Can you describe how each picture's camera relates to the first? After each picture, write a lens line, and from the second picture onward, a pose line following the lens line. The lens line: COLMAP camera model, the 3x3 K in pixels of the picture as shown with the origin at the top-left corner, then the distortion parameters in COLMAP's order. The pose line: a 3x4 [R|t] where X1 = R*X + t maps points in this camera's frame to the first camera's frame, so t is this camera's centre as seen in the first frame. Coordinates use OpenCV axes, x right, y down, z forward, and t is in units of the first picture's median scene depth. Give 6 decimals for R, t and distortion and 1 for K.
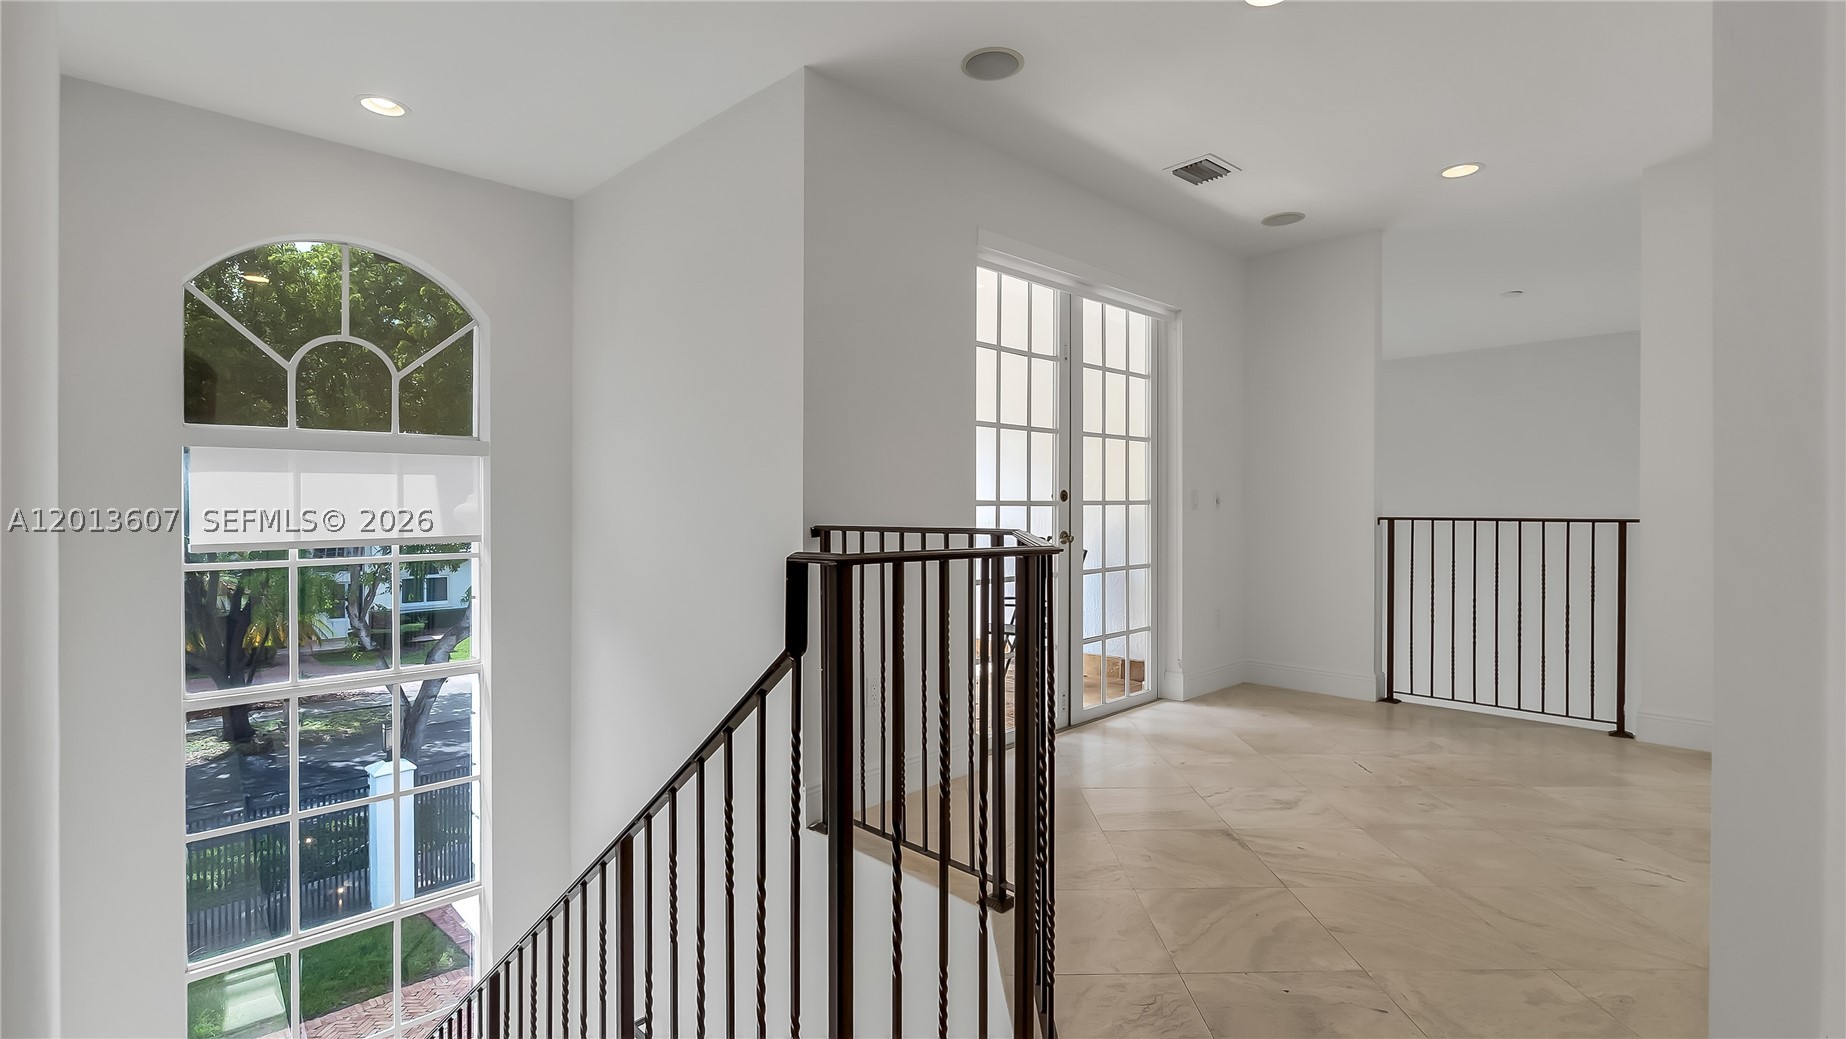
lens RADIAL K [[858.8, 0, 917.2], [0, 858.8, 523.1], [0, 0, 1]] dist [-0.007862, 0.001086]
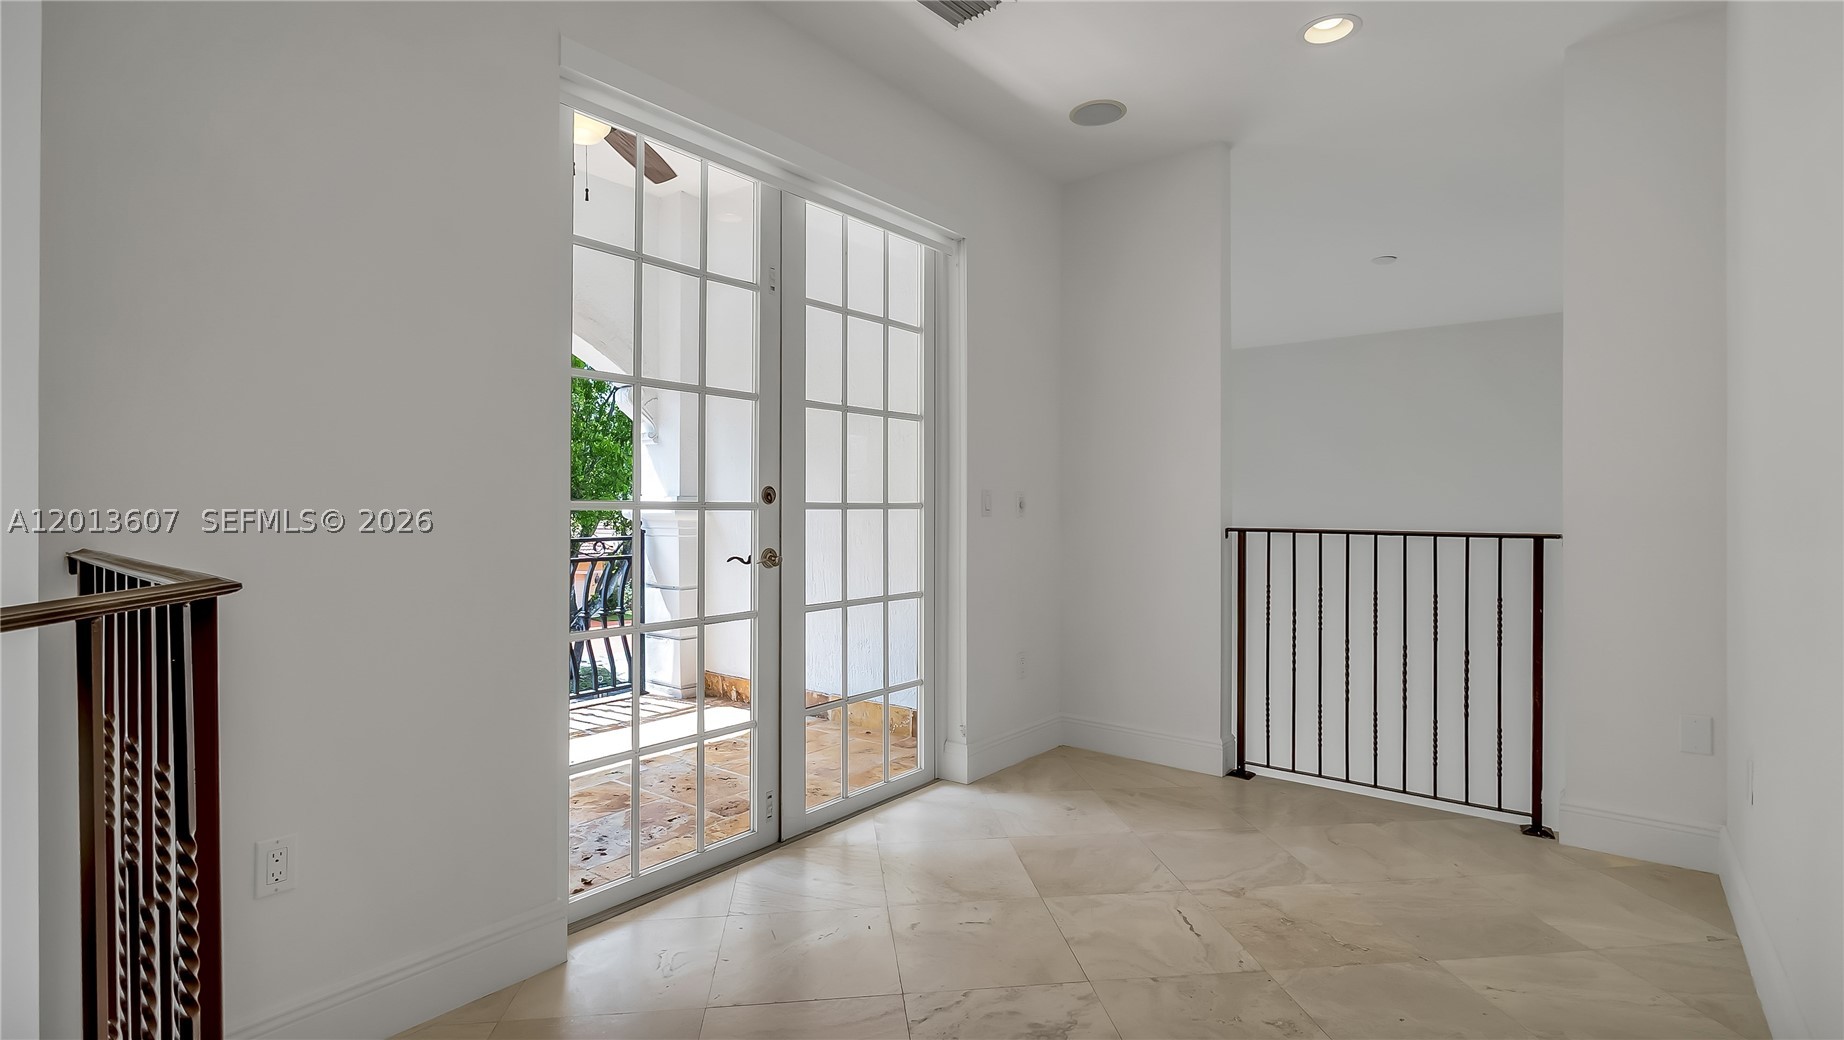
lens RADIAL K [[857.9, 0, 926.8], [0, 857.9, 509.5], [0, 0, 1]] dist [-0.007862, 0.001086]
pose [[0.991521, 0.006615, 0.129777, 0.196372], [-0.004760, 0.999882, -0.014597, -0.011075], [-0.129859, 0.013855, 0.991436, 0.316001]]
